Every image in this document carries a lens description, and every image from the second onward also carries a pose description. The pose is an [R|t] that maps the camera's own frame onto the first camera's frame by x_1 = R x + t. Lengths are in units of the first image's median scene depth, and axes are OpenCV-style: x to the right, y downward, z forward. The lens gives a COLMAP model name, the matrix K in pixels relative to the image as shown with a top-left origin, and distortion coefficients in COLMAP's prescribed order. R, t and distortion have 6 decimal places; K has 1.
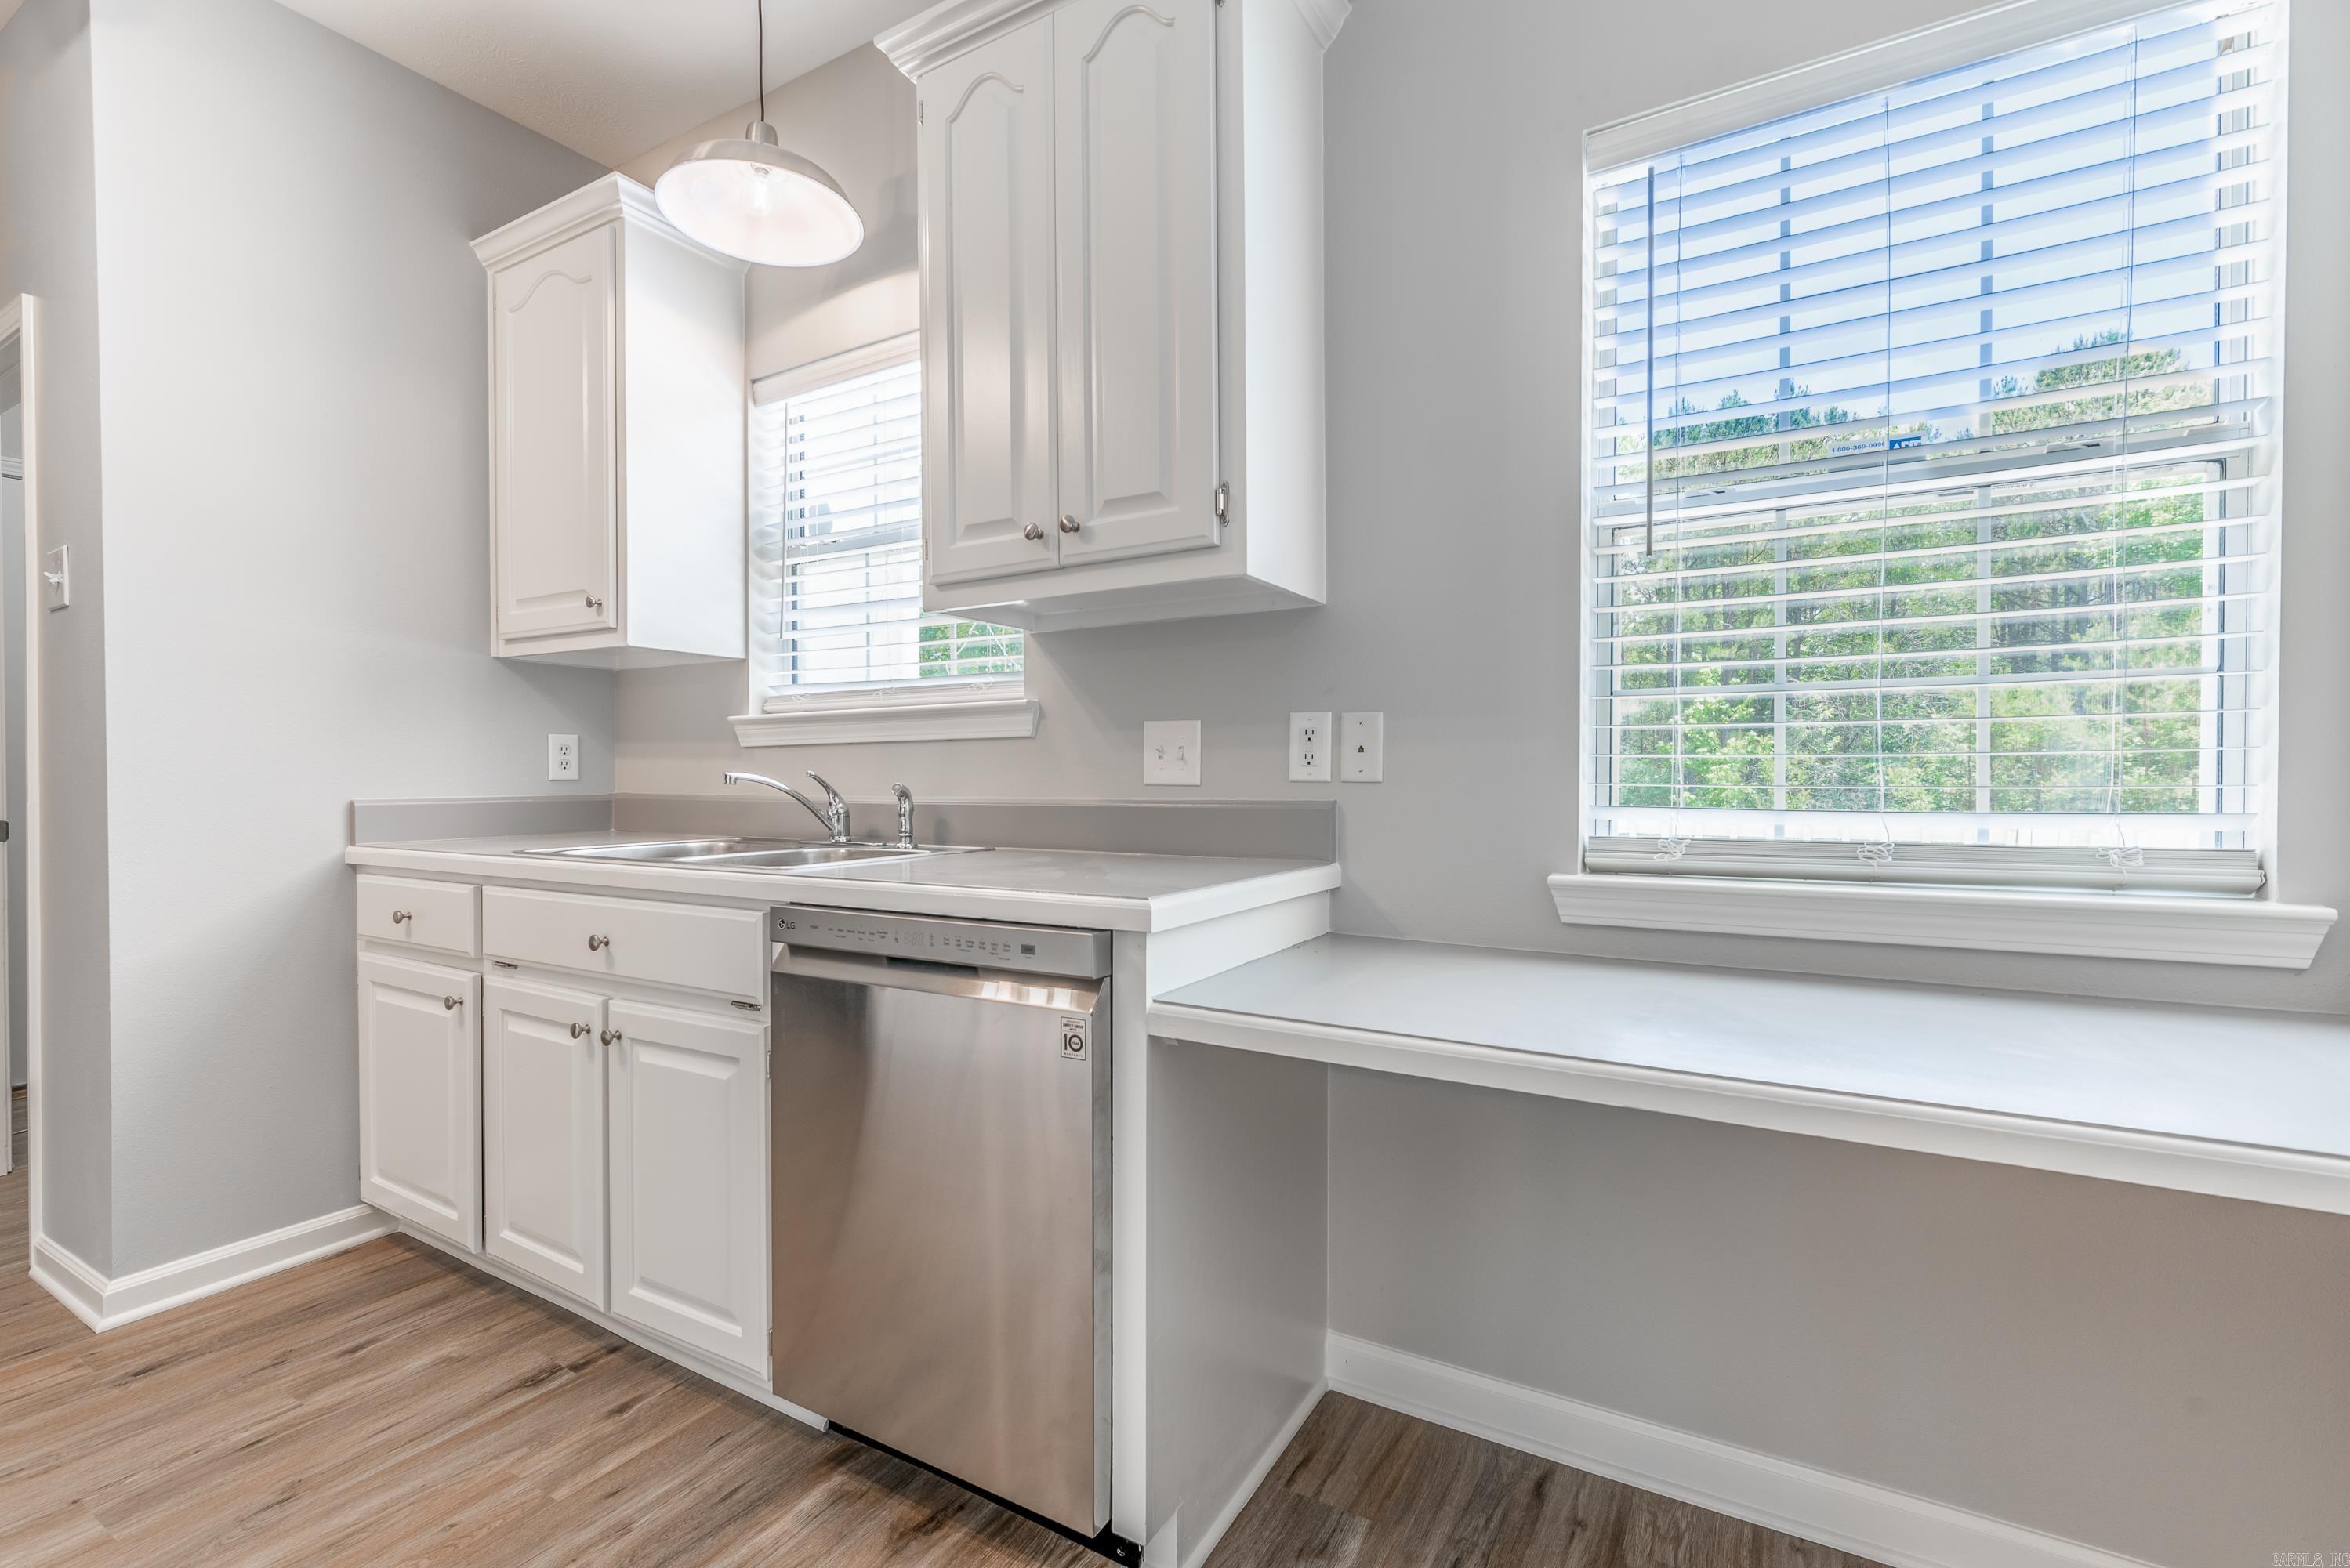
lens RADIAL K [[1034.9, 0, 1175.0], [0, 1034.9, 784.0], [0, 0, 1]] dist [-0.000059, 0.000746]
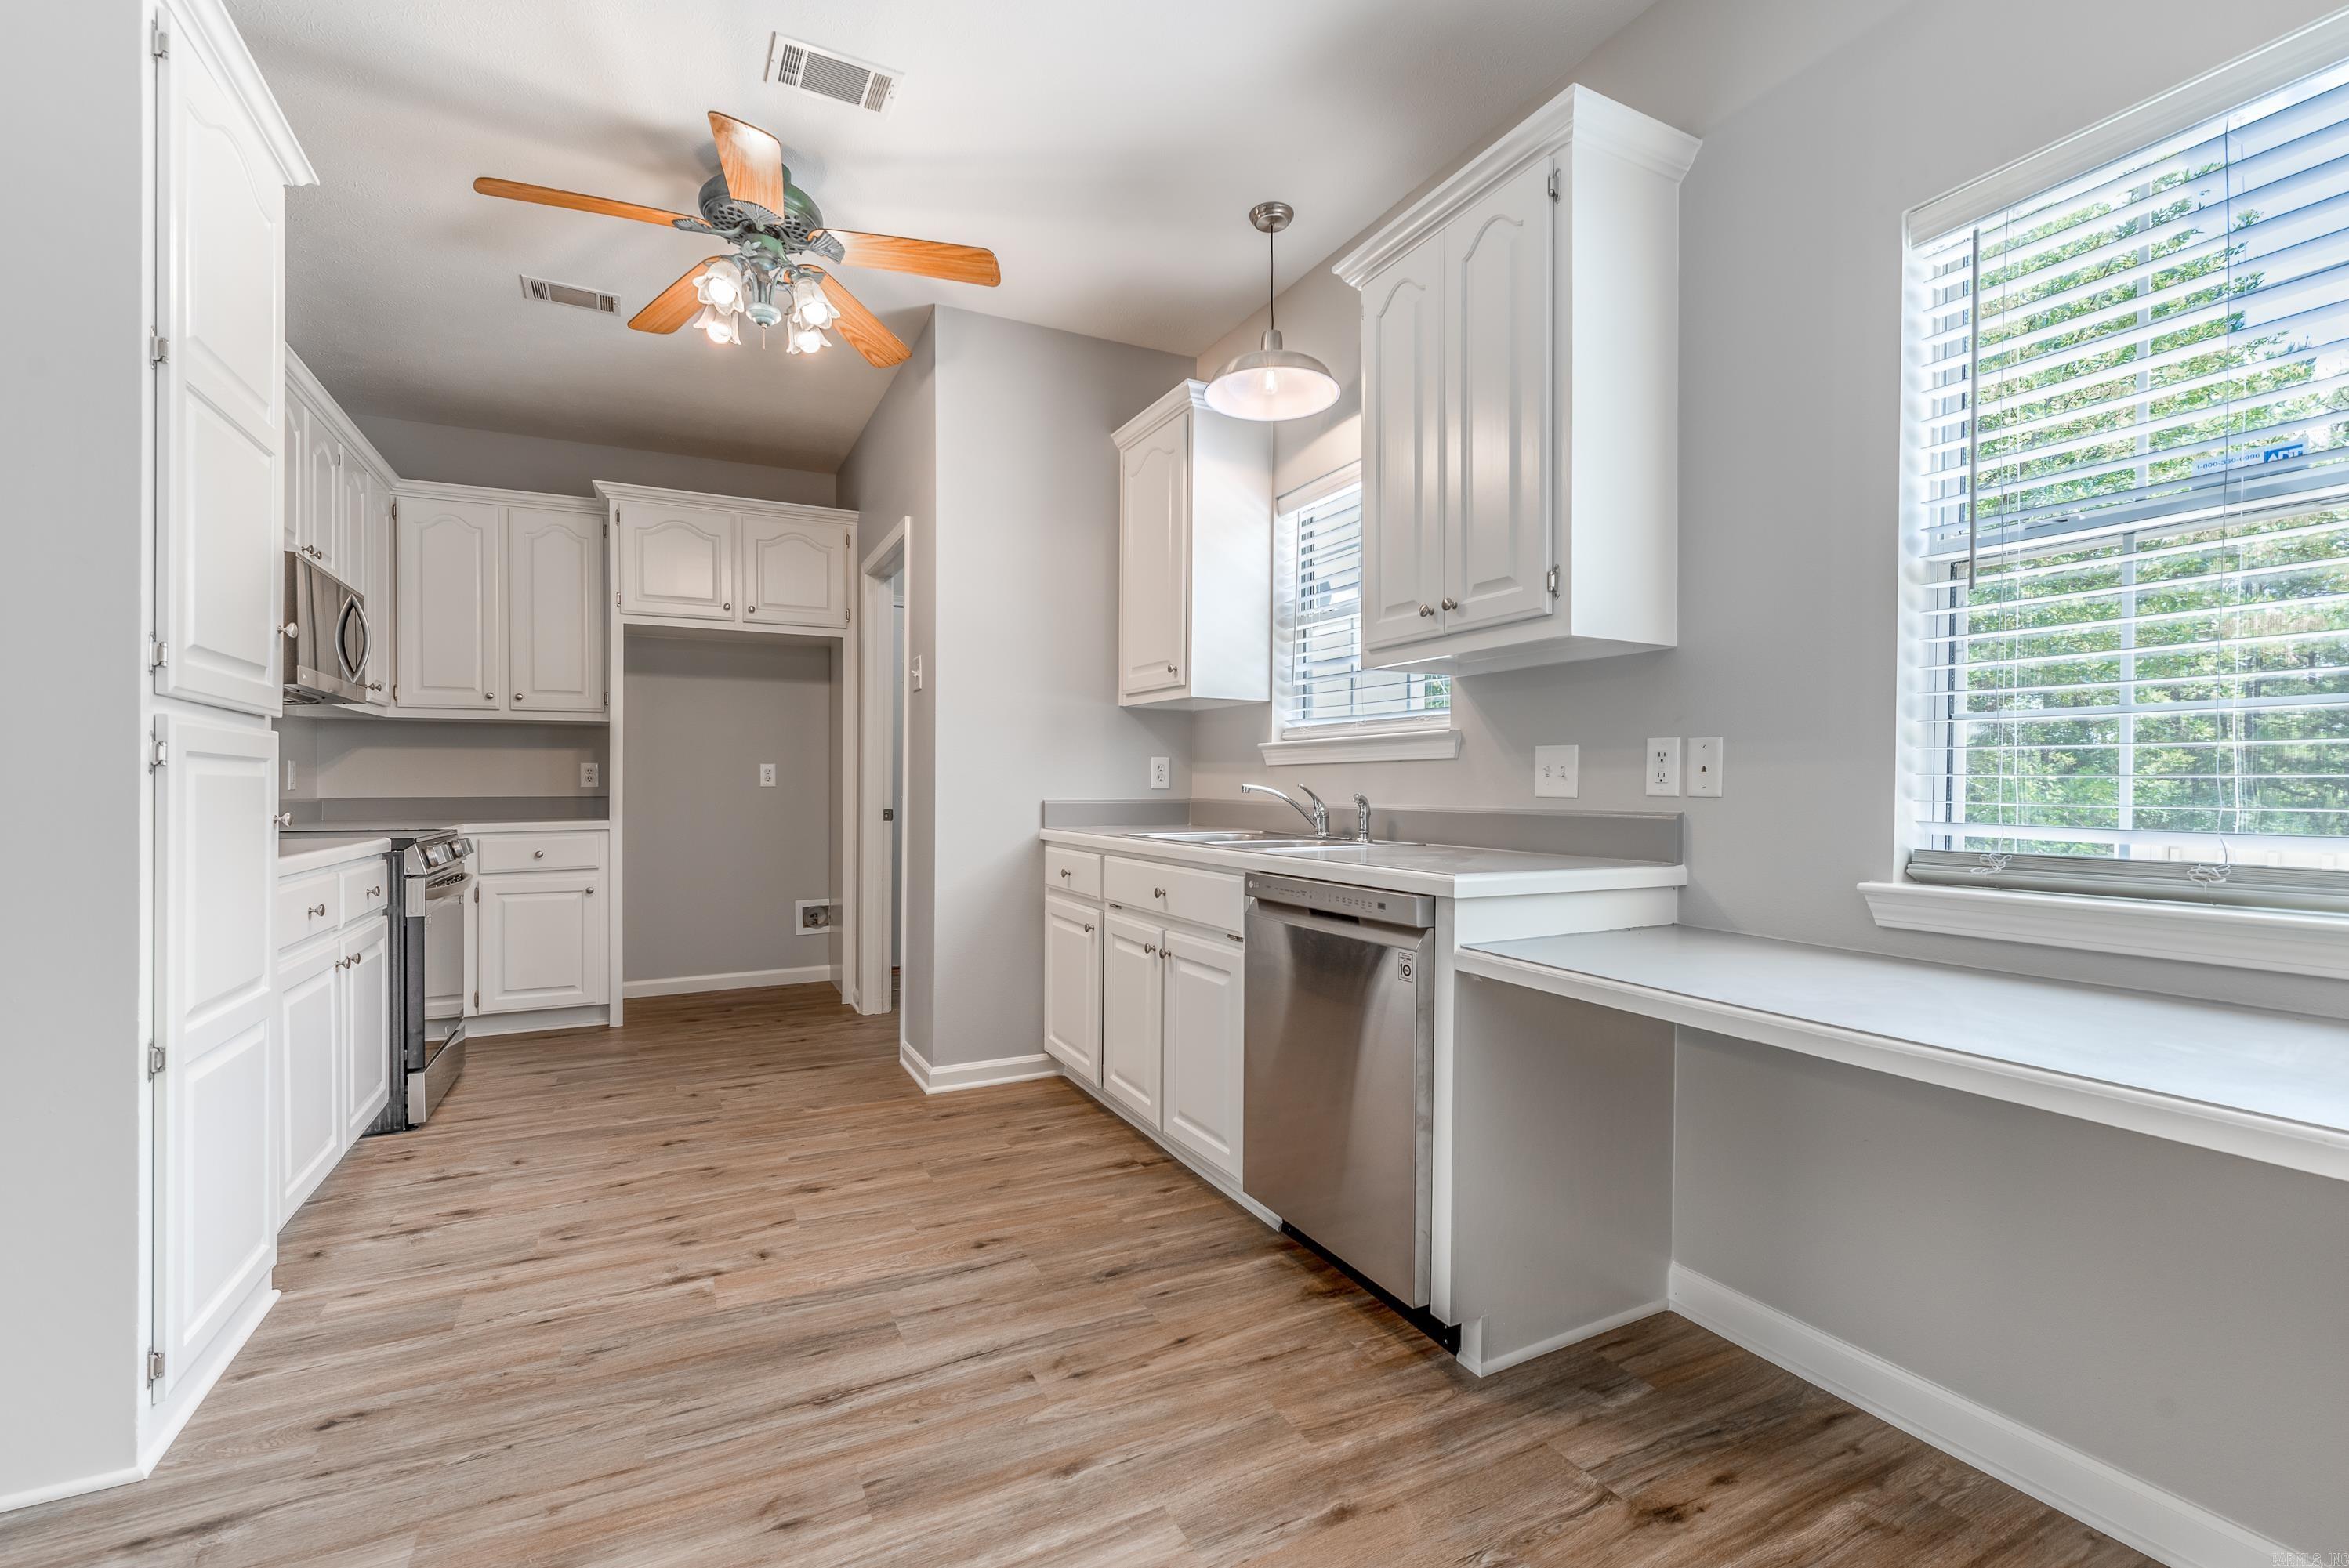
lens RADIAL K [[1016.6, 0, 1174.5], [0, 1016.6, 784.0], [0, 0, 1]] dist [0.000223, 0.000102]
pose [[0.844803, 0.007421, -0.535026, 0.274266], [-0.013310, 0.999886, -0.007148, -0.000456], [0.534912, 0.013160, 0.844805, -0.279425]]
